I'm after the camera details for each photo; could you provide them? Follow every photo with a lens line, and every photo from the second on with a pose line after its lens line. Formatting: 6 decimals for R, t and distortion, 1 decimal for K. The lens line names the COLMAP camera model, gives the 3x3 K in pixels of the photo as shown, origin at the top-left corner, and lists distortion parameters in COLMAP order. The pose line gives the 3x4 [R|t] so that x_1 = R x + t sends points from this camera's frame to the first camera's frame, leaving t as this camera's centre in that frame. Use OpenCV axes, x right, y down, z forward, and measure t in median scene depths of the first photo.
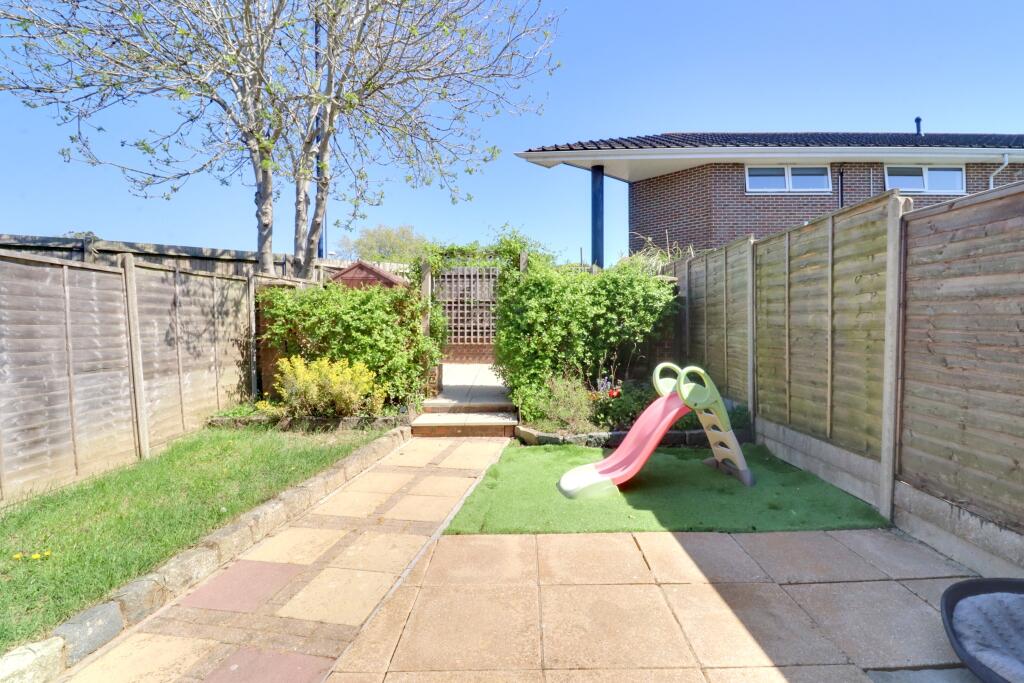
lens RADIAL K [[473.9, 0, 522.6], [0, 473.9, 334.3], [0, 0, 1]] dist [0.000304, -0.010419]
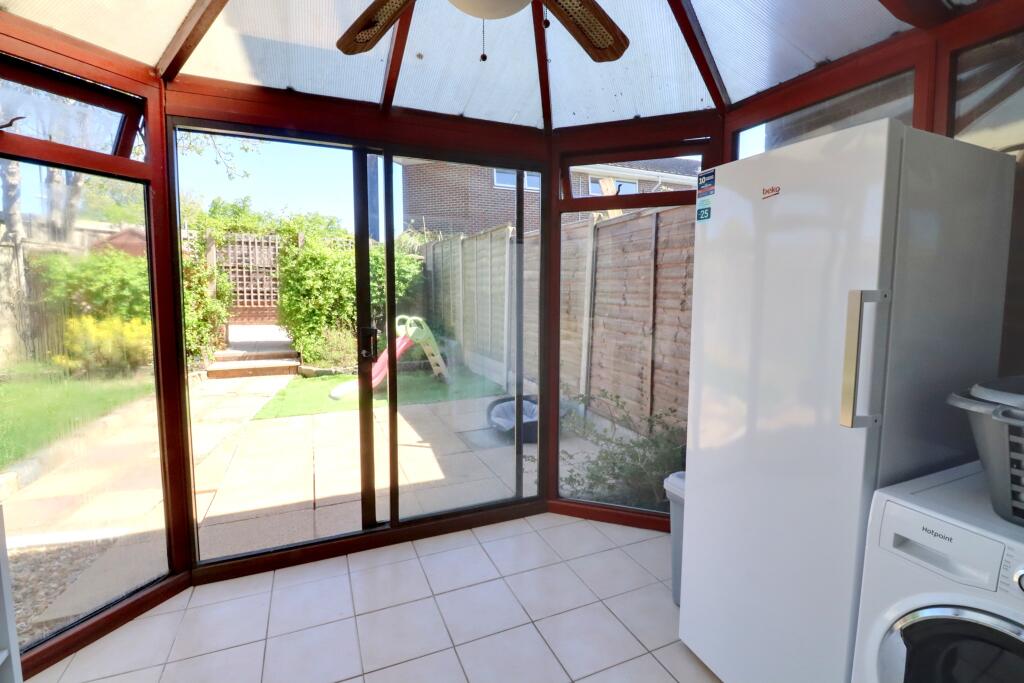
lens RADIAL K [[473.9, 0, 522.6], [0, 473.9, 334.3], [0, 0, 1]] dist [0.000304, -0.010419]
pose [[0.910529, -0.030340, 0.412331, 0.011462], [-0.000871, 0.997161, 0.075297, 0.002293], [-0.413445, -0.068919, 0.907917, -0.428746]]
